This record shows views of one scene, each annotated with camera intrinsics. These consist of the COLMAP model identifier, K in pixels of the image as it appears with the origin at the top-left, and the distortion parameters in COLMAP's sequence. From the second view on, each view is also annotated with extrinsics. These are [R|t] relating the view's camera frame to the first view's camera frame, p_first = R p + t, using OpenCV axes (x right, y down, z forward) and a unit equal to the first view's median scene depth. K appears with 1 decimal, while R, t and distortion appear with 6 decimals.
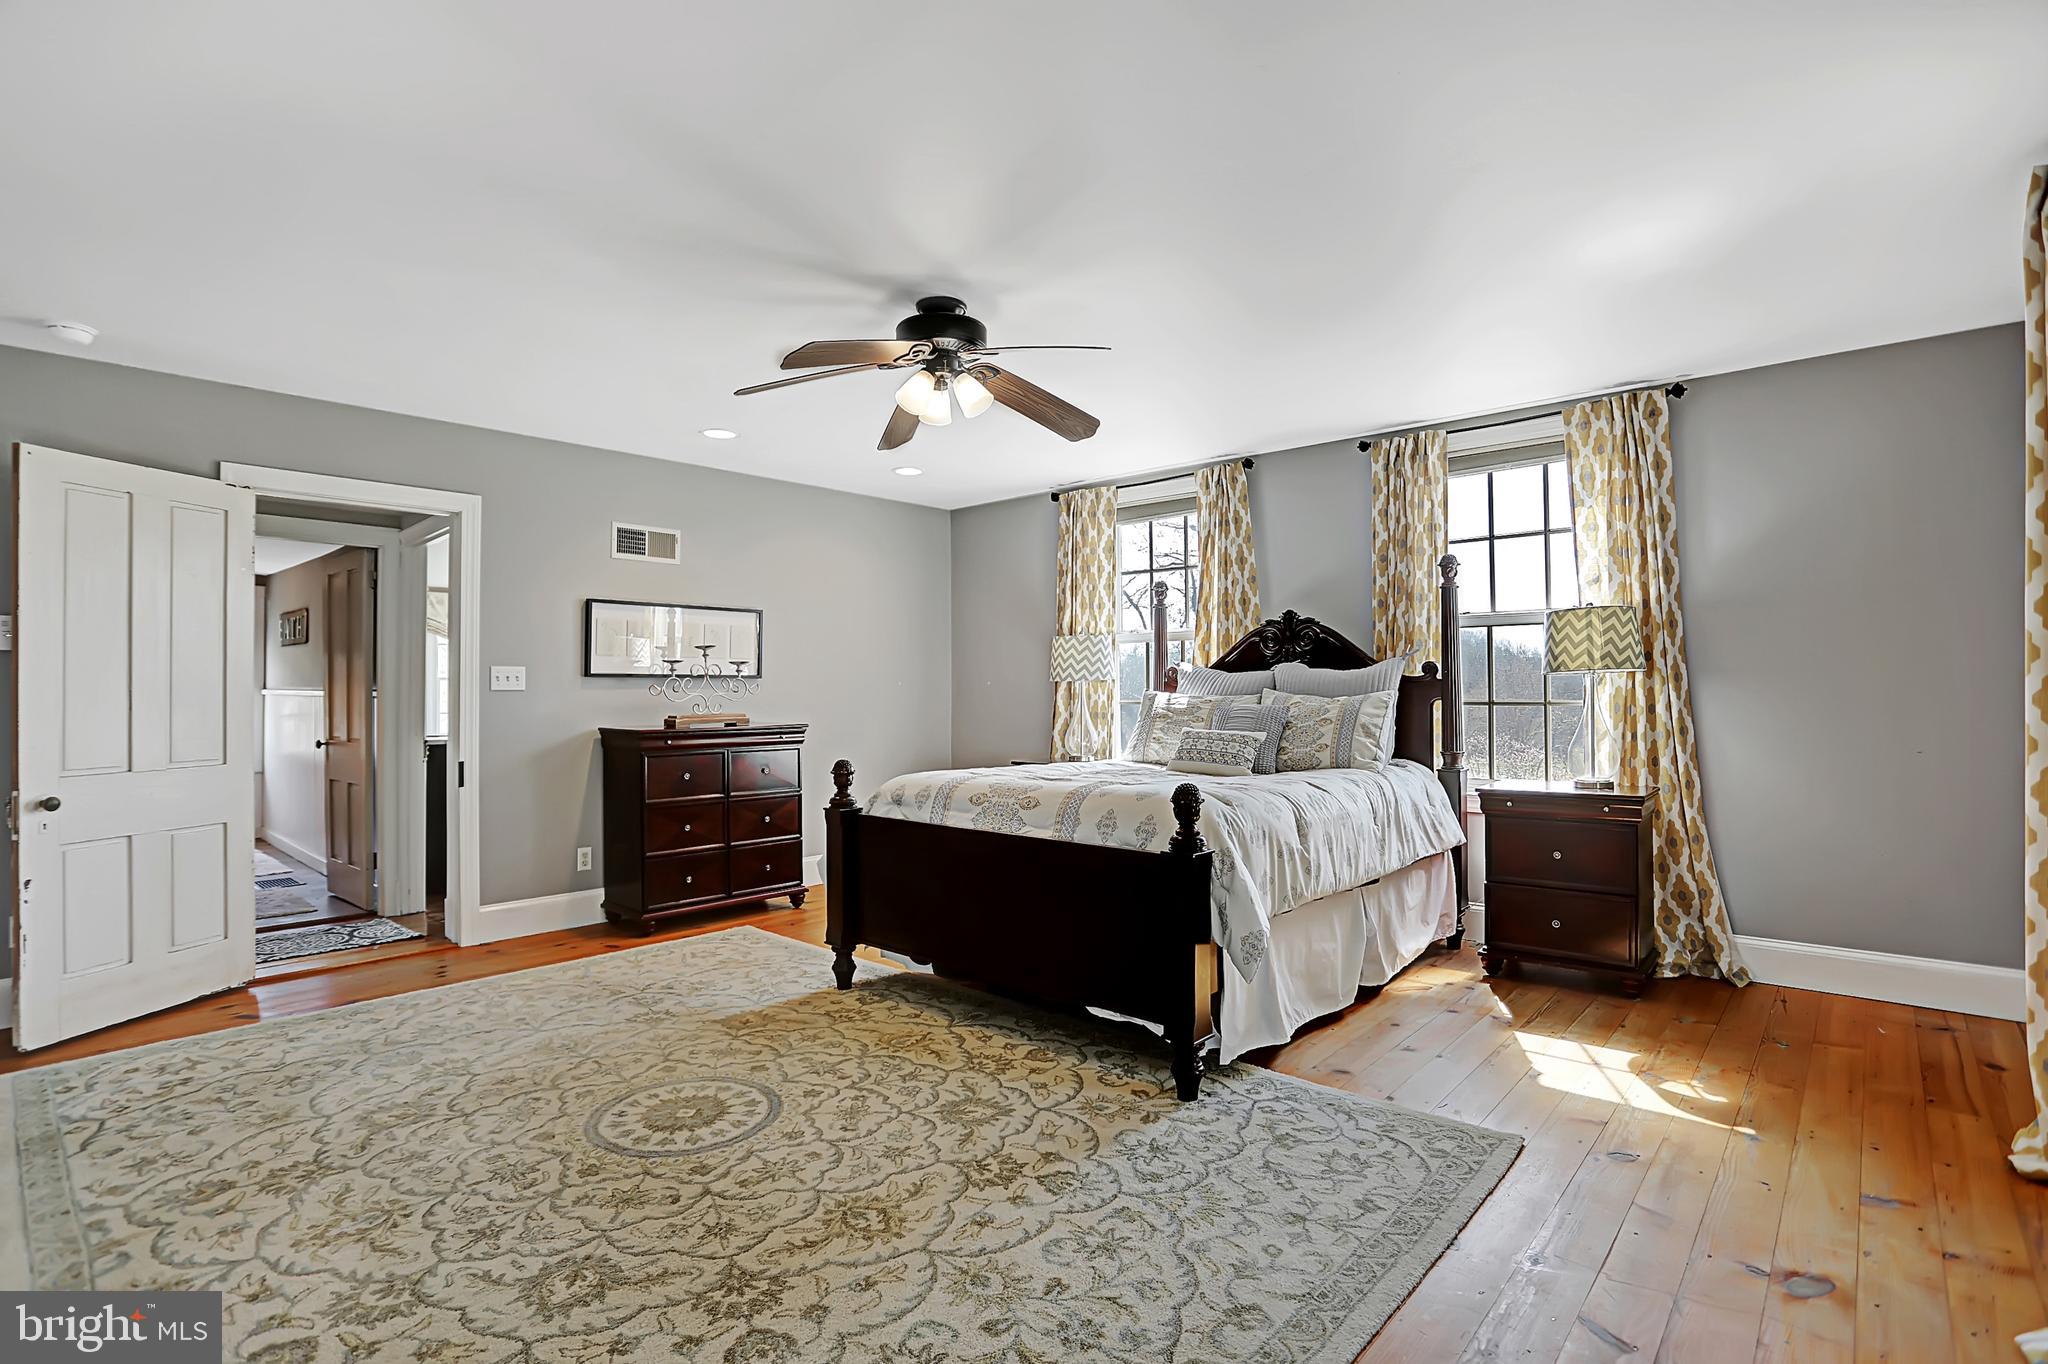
lens RADIAL K [[990.2, 0, 1035.7], [0, 990.2, 681.6], [0, 0, 1]] dist [-0.073033, 0.024132]
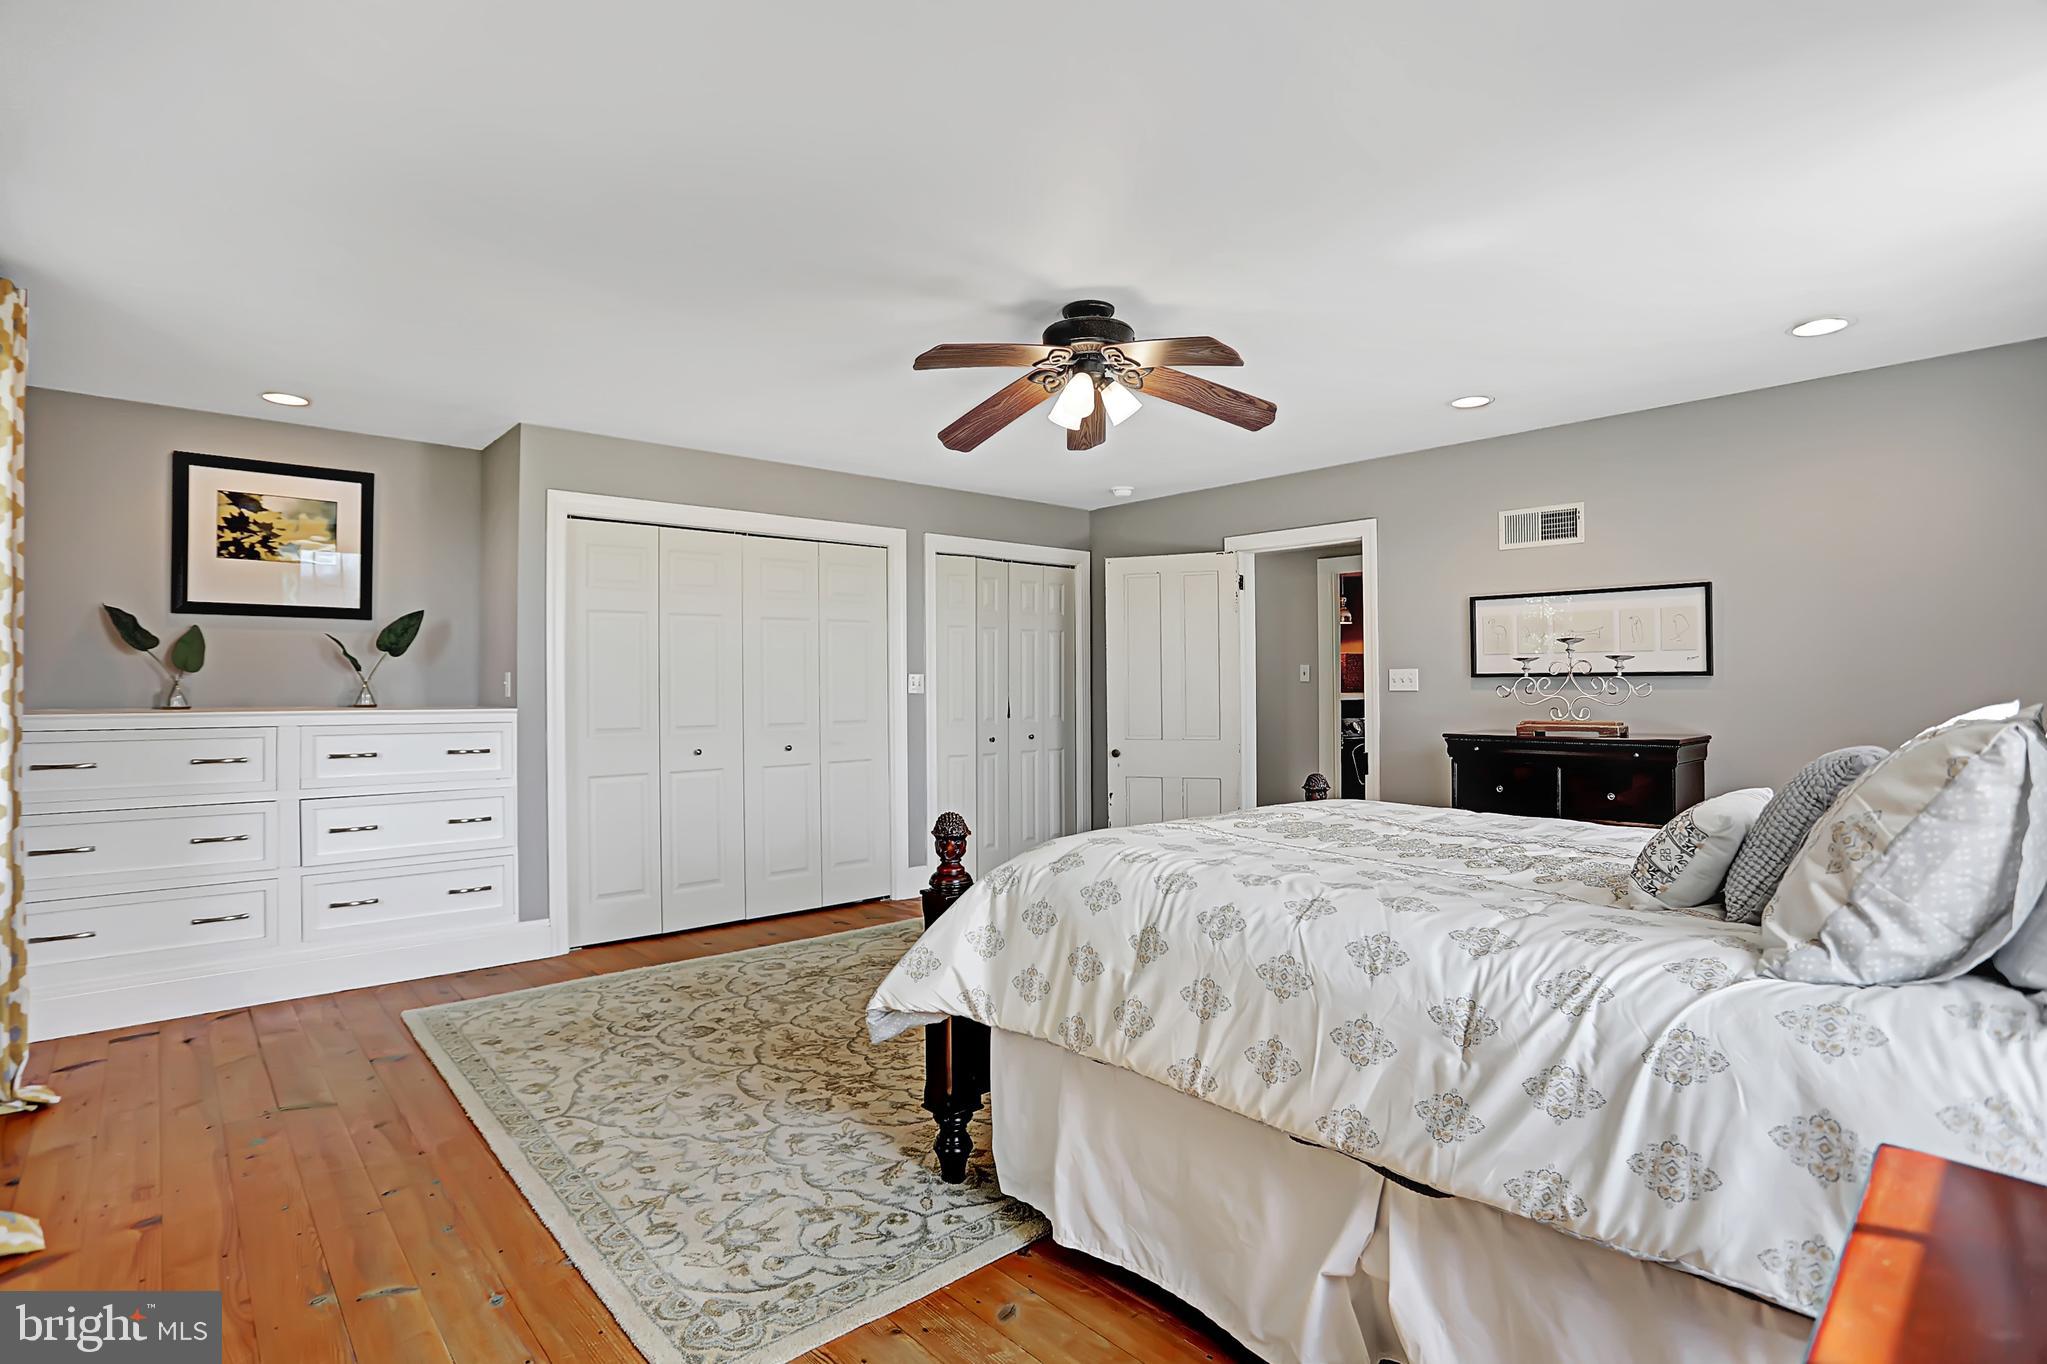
lens RADIAL K [[1003.9, 0, 1023.5], [0, 1003.9, 682.0], [0, 0, 1]] dist [-0.074833, 0.000165]
pose [[-0.121368, -0.003172, -0.992603, 0.990593], [0.011754, 0.999920, -0.004633, -0.001373], [0.992538, -0.012230, -0.121321, 1.155851]]
